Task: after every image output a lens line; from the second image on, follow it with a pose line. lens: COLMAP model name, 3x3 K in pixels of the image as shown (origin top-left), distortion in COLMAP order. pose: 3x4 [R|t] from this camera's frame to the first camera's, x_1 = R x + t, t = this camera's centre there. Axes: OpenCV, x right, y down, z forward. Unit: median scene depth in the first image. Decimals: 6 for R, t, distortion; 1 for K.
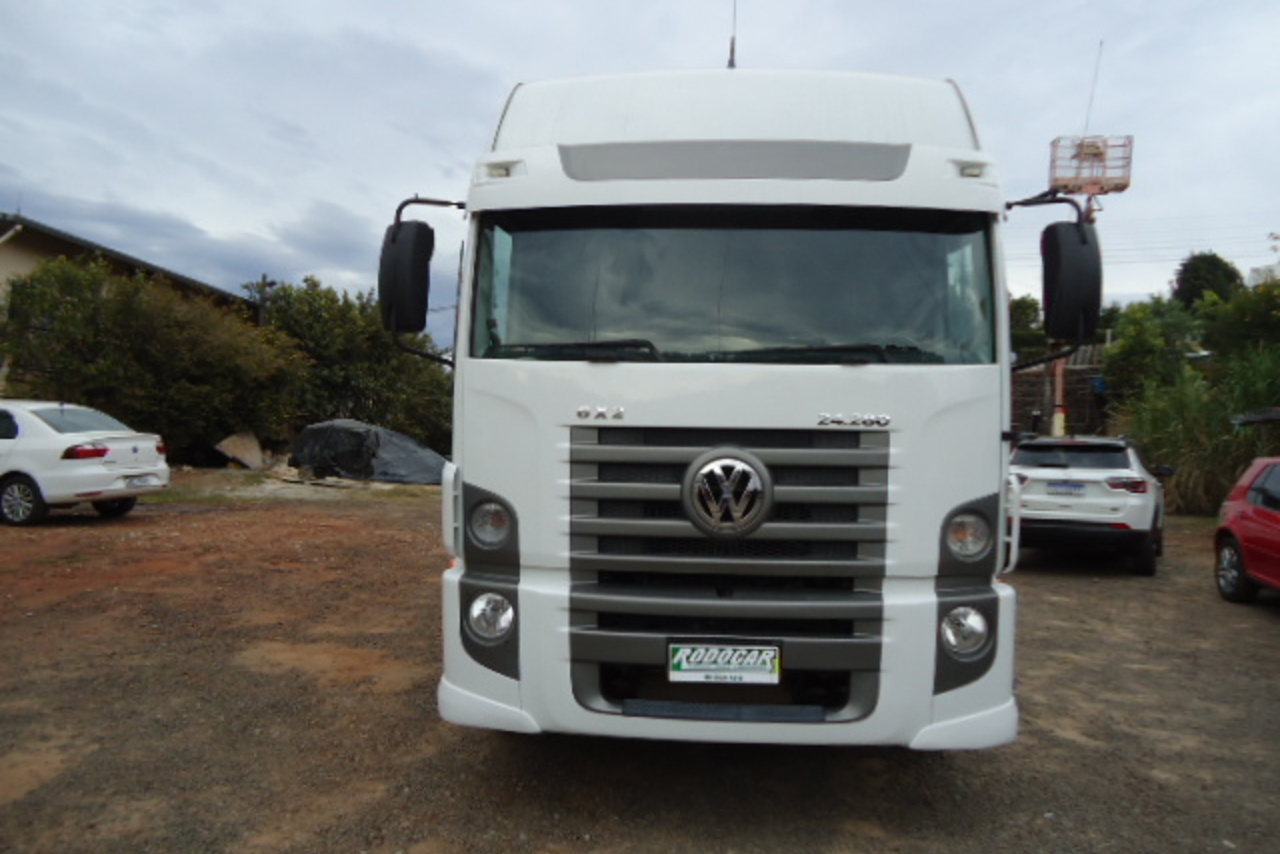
lens RADIAL K [[927.9, 0, 640.0], [0, 927.9, 427.0], [0, 0, 1]] dist [-0.034686, 0.031362]
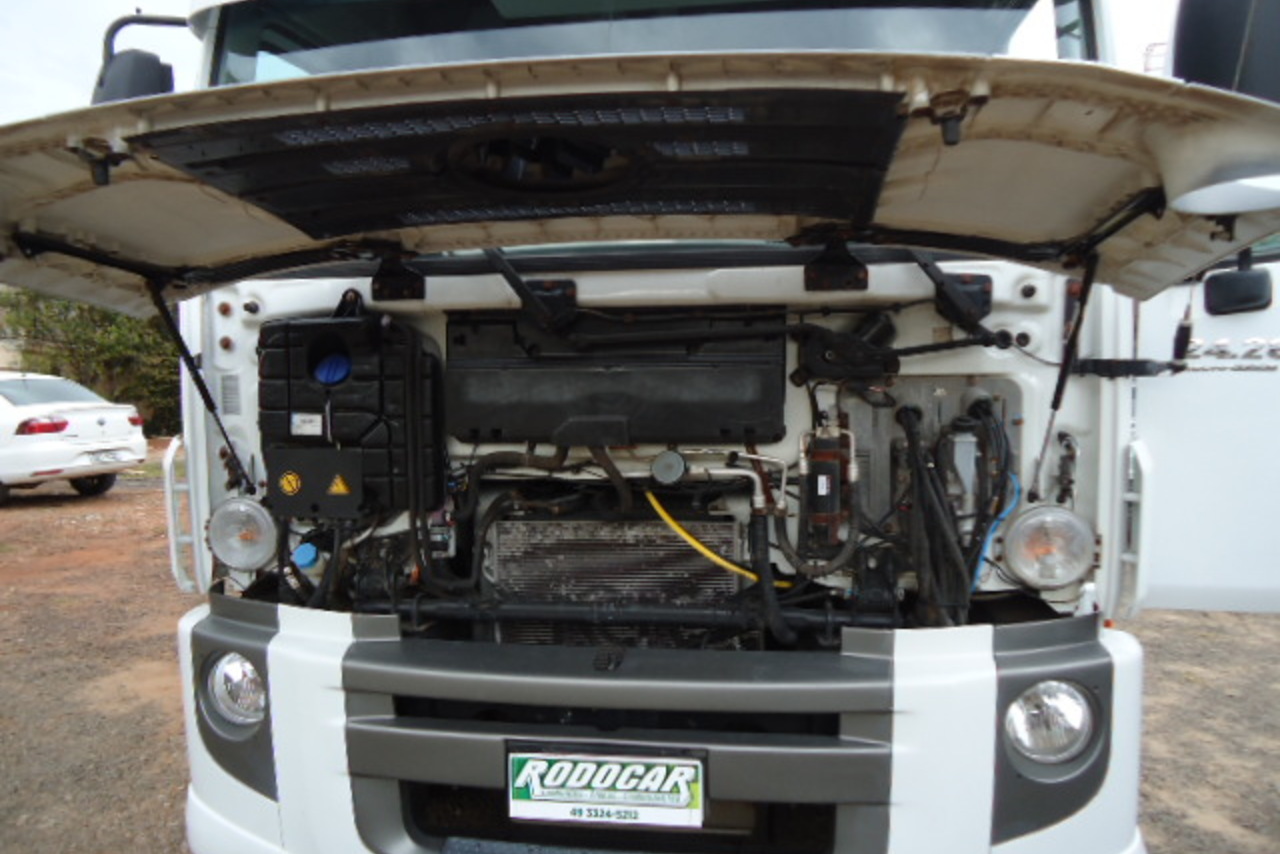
lens RADIAL K [[927.9, 0, 640.0], [0, 927.9, 427.0], [0, 0, 1]] dist [-0.034686, 0.031362]
pose [[0.996642, -0.021832, -0.078919, 0.157666], [0.025249, 0.998775, 0.042558, 0.014245], [0.077893, -0.044408, 0.995972, 0.448112]]
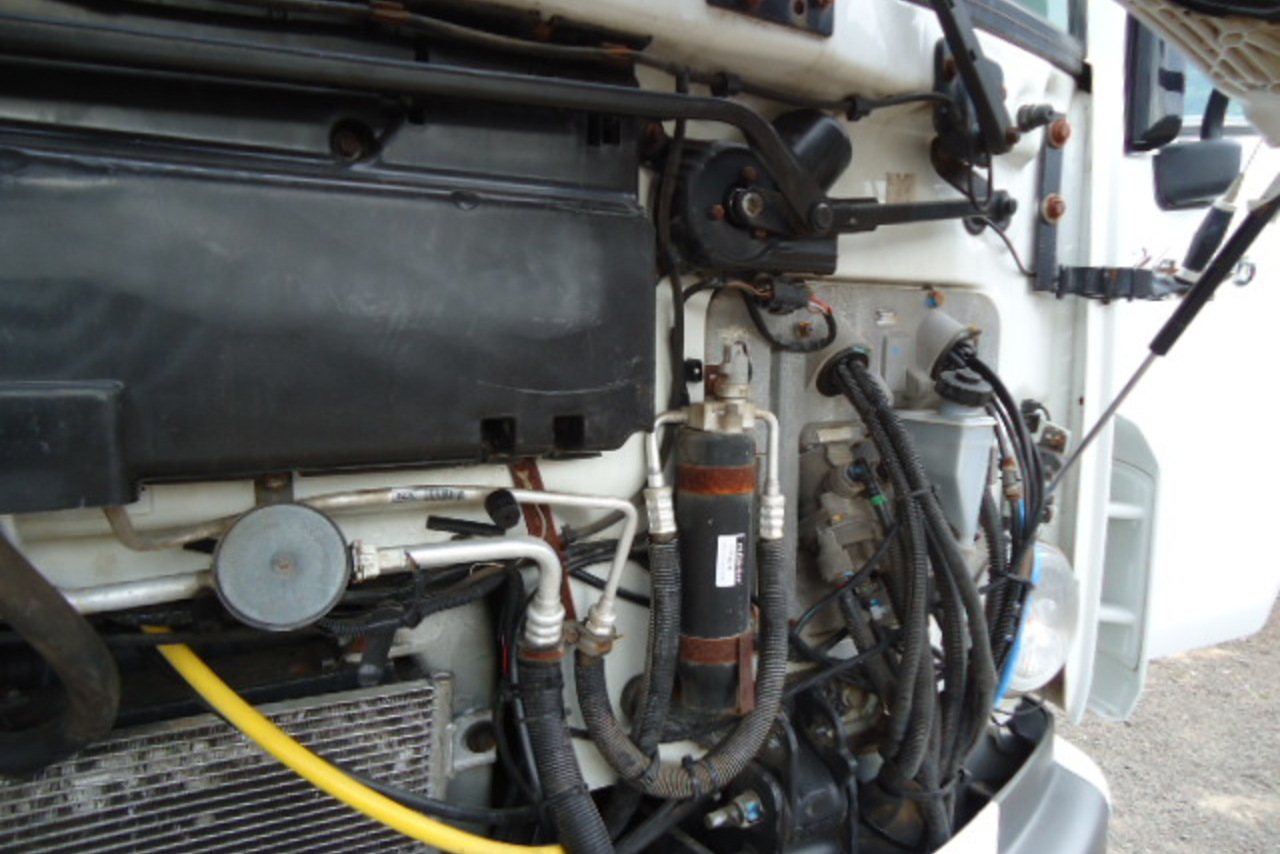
lens RADIAL K [[927.9, 0, 640.0], [0, 927.9, 427.0], [0, 0, 1]] dist [-0.034686, 0.031362]
pose [[0.809472, -0.061938, 0.583883, 0.093678], [-0.000702, 0.994318, 0.106449, 0.023465], [-0.587158, -0.086577, 0.804829, 0.827575]]
